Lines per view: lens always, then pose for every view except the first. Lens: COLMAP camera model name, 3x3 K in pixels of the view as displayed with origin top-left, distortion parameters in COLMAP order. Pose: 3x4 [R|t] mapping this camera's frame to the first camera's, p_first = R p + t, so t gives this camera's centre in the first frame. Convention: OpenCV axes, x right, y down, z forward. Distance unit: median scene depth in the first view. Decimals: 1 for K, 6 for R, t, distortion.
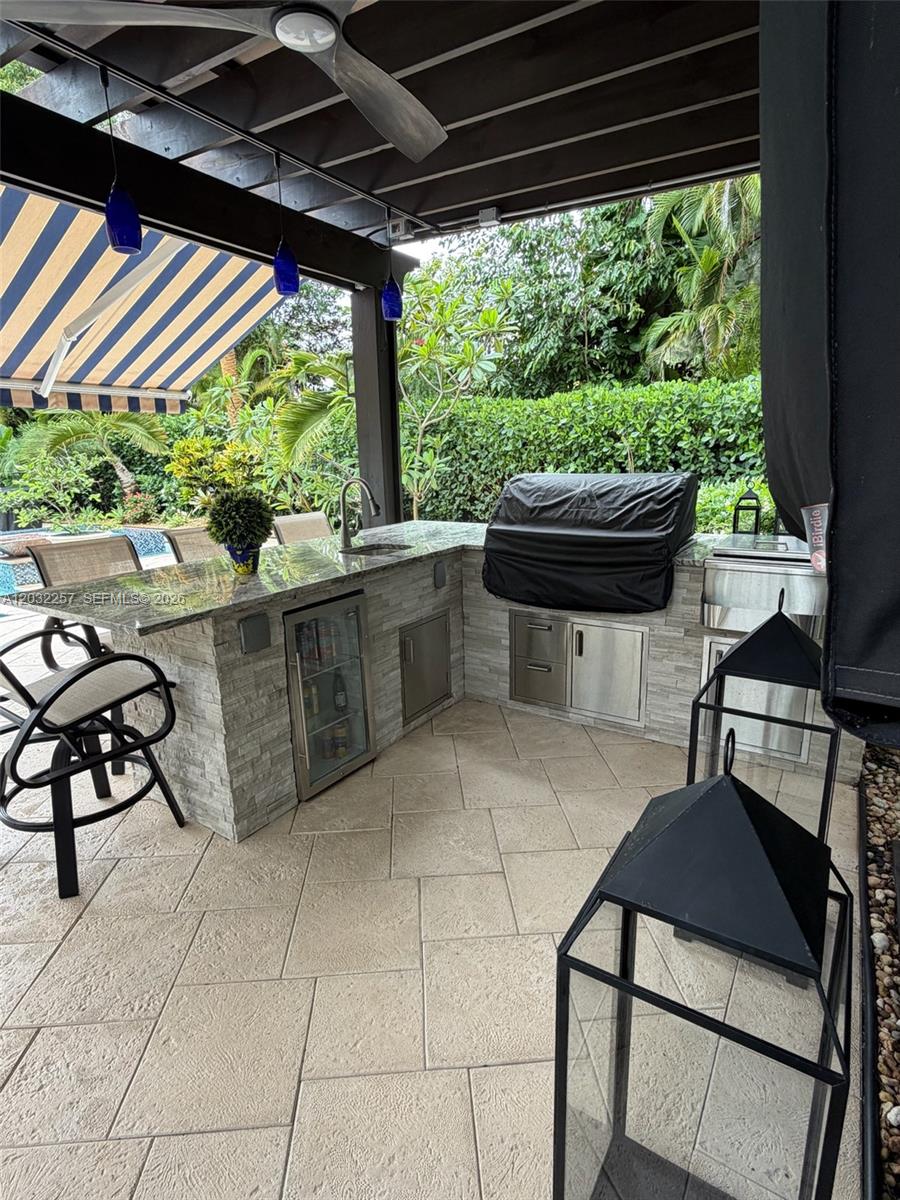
lens RADIAL K [[620.8, 0, 452.9], [0, 620.8, 596.3], [0, 0, 1]] dist [0.002860, 0.002553]
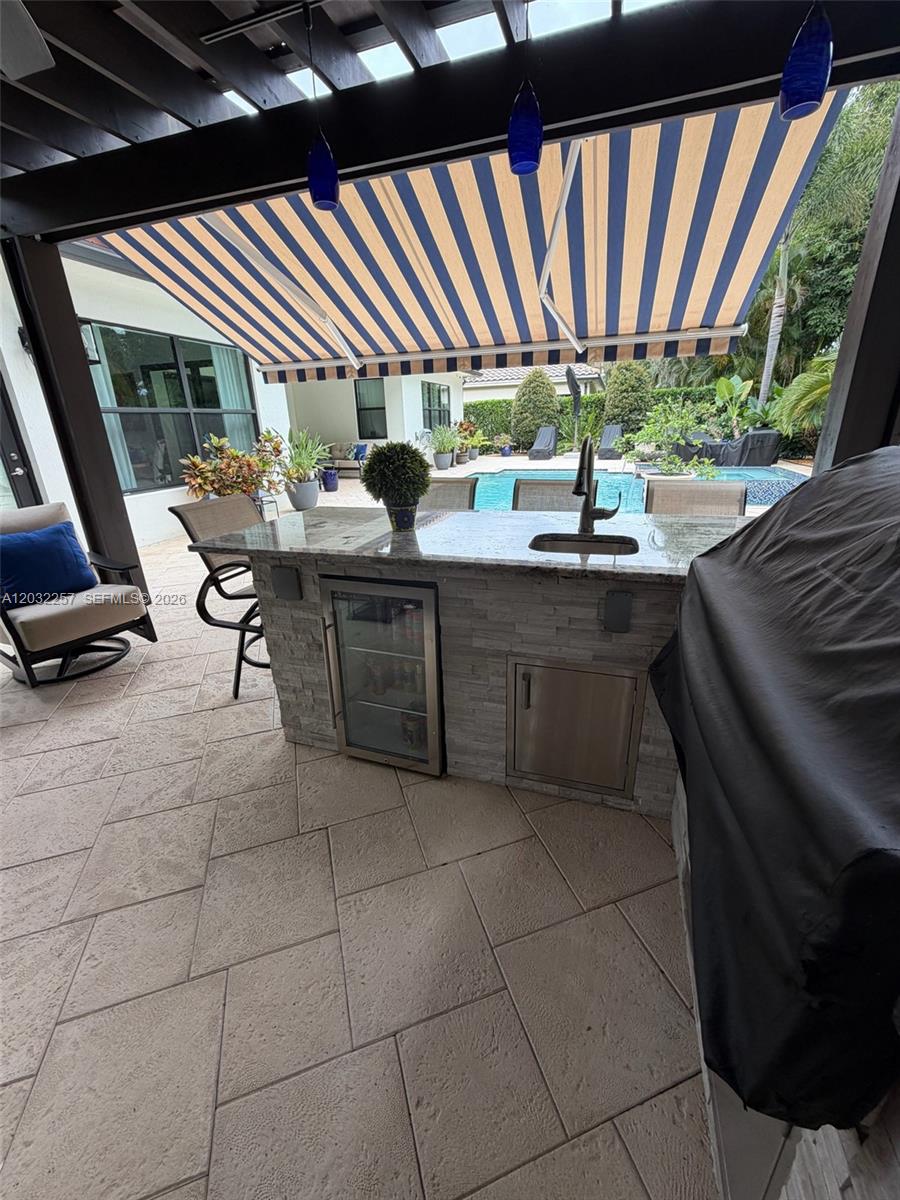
lens RADIAL K [[479.1, 0, 450.0], [0, 479.1, 600.0], [0, 0, 1]] dist [0.013067, 0.000009]
pose [[0.250444, 0.353830, -0.901156, 0.134537], [-0.201056, 0.929535, 0.309097, -0.059692], [0.947024, 0.103772, 0.303937, 0.272407]]
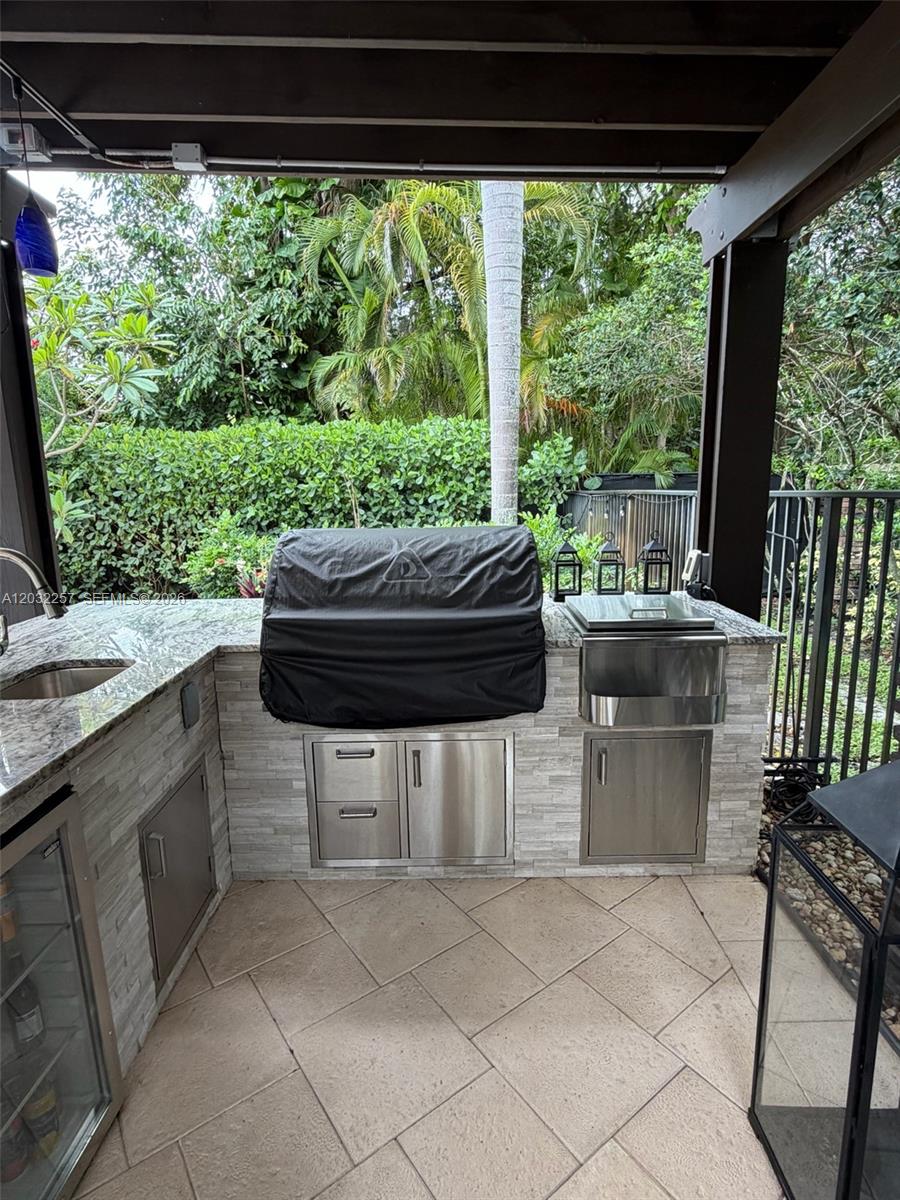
lens RADIAL K [[620.8, 0, 452.9], [0, 620.8, 596.3], [0, 0, 1]] dist [0.002860, 0.002553]
pose [[0.842054, -0.086691, 0.532381, -0.044998], [0.119185, 0.992508, -0.026897, -0.035072], [-0.526060, 0.086101, 0.846077, 0.137001]]
